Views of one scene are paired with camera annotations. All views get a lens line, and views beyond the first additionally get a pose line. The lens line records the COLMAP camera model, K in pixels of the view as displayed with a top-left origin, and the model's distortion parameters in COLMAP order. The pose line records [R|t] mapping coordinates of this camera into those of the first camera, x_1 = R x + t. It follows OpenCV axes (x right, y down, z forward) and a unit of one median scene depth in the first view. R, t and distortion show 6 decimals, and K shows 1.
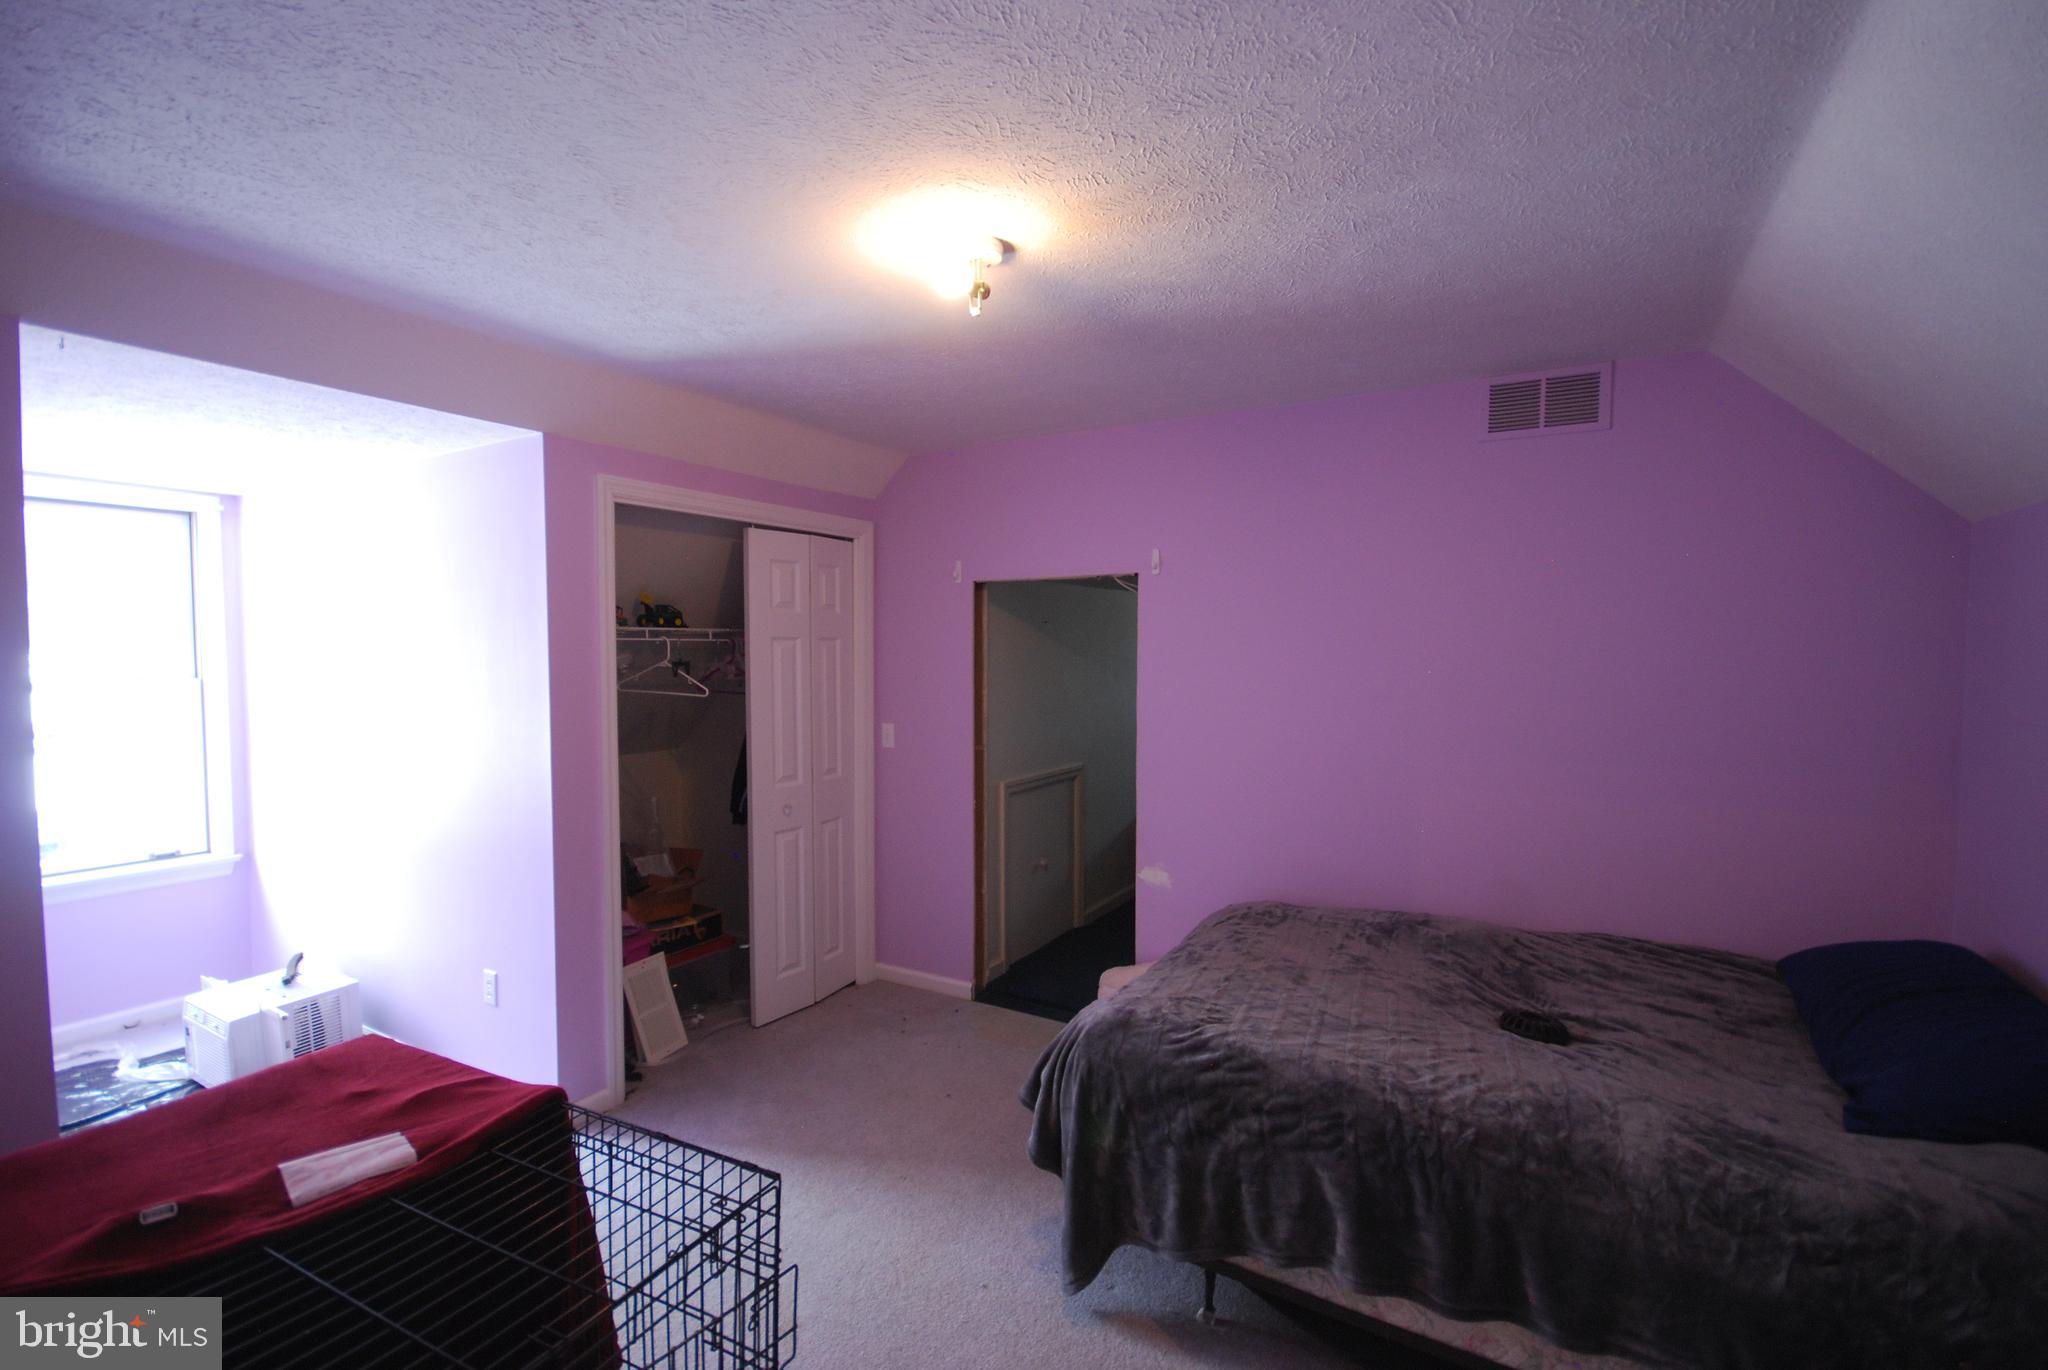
lens RADIAL K [[889.7, 0, 1024.0], [0, 889.7, 685.0], [0, 0, 1]] dist [0.002516, 0.000032]
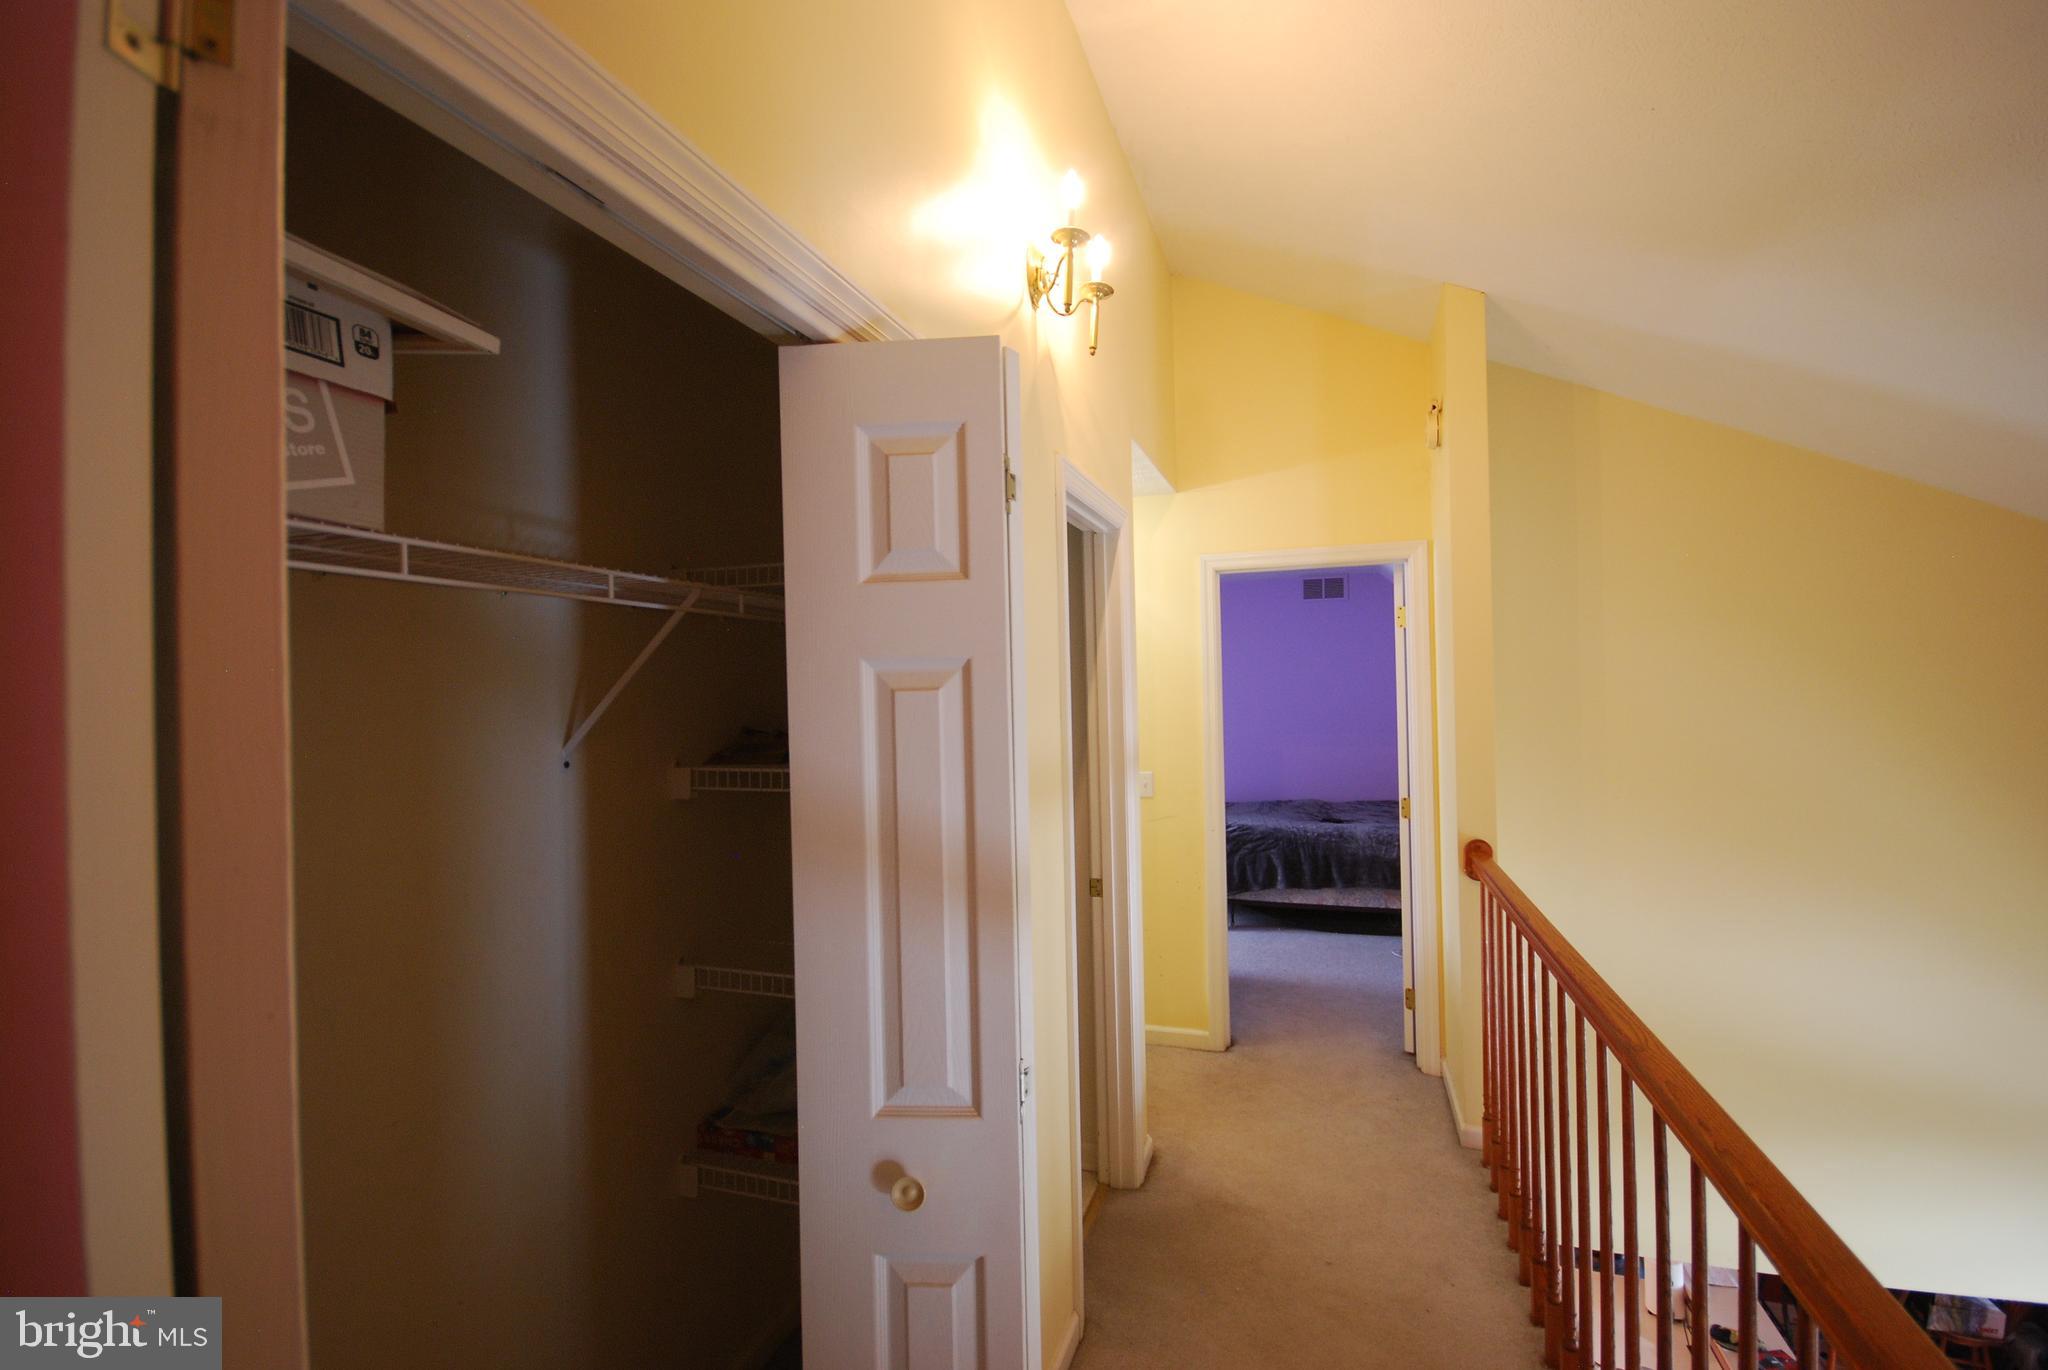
lens RADIAL K [[889.7, 0, 1024.0], [0, 889.7, 685.0], [0, 0, 1]] dist [0.002516, 0.000032]
pose [[0.980339, -0.021895, 0.196101, -1.110846], [0.032678, 0.998116, -0.051920, 0.079263], [-0.194595, 0.057307, 0.979208, -1.908391]]
